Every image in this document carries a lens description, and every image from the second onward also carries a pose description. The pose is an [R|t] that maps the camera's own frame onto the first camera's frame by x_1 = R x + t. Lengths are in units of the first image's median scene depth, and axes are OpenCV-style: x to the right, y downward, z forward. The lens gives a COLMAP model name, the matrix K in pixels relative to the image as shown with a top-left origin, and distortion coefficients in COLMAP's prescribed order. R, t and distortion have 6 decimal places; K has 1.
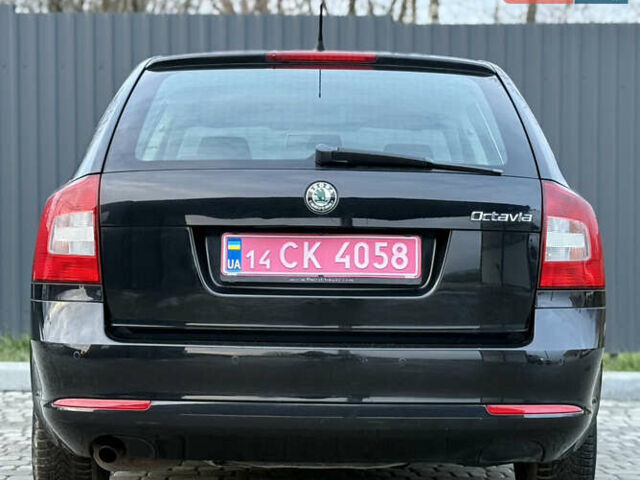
lens RADIAL K [[1801.8, 0, 320.0], [0, 1801.8, 240.0], [0, 0, 1]] dist [0.078804, 0.281396]
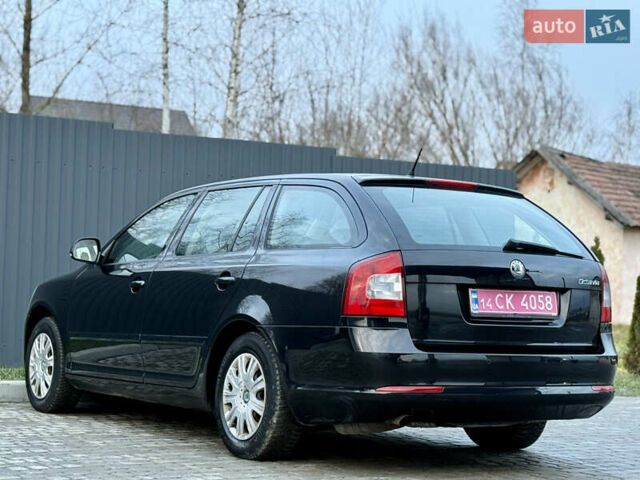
lens RADIAL K [[1402.1, 0, 320.0], [0, 1402.1, 240.0], [0, 0, 1]] dist [0.117531, 0.427760]
pose [[0.848157, 0.035705, 0.528540, -0.881738], [-0.022045, 0.999241, -0.032126, -0.003478], [-0.529286, 0.015596, 0.848300, -0.057741]]
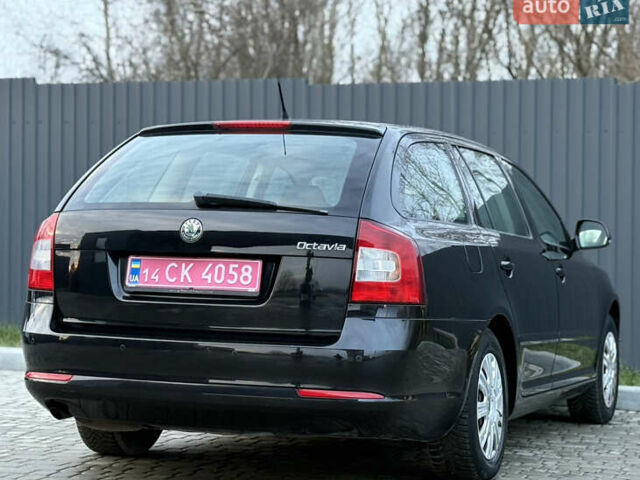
lens RADIAL K [[1551.9, 0, 335.0], [0, 1551.9, 240.3], [0, 0, 1]] dist [0.087228, 0.092776]
pose [[0.937207, 0.011986, -0.348567, 0.505452], [-0.018853, 0.999689, -0.016317, 0.000964], [0.348263, 0.021864, 0.937142, -0.053385]]
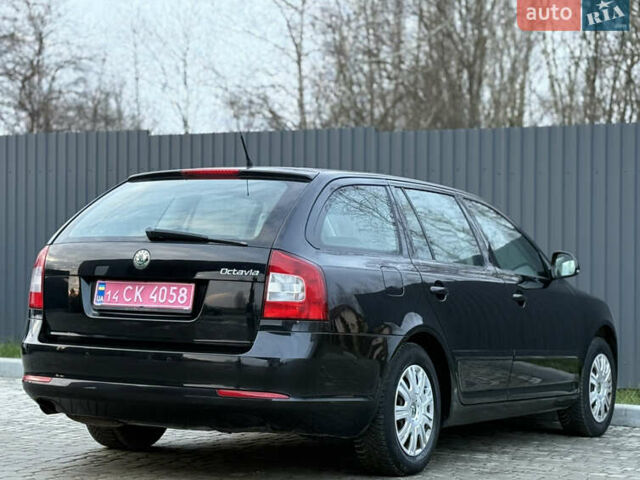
lens RADIAL K [[1510.2, 0, 311.4], [0, 1510.2, 241.4], [0, 0, 1]] dist [0.088001, 0.333940]
pose [[0.866879, 0.000630, -0.498519, 0.822479], [-0.022122, 0.999063, -0.037206, 0.008330], [0.498028, 0.043282, 0.866080, -0.122323]]
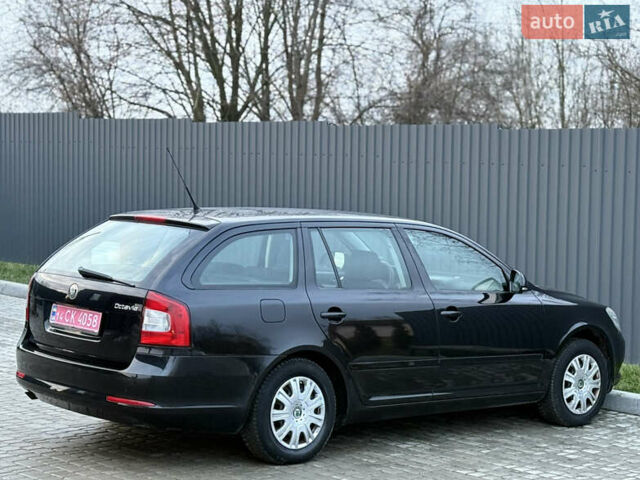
lens RADIAL K [[1473.0, 0, 323.2], [0, 1473.0, 240.4], [0, 0, 1]] dist [0.110659, 0.363462]
pose [[0.658328, 0.055247, -0.750701, 1.528793], [-0.035793, 0.998472, 0.042093, -0.169829], [0.751880, -0.000841, 0.659299, 0.050320]]
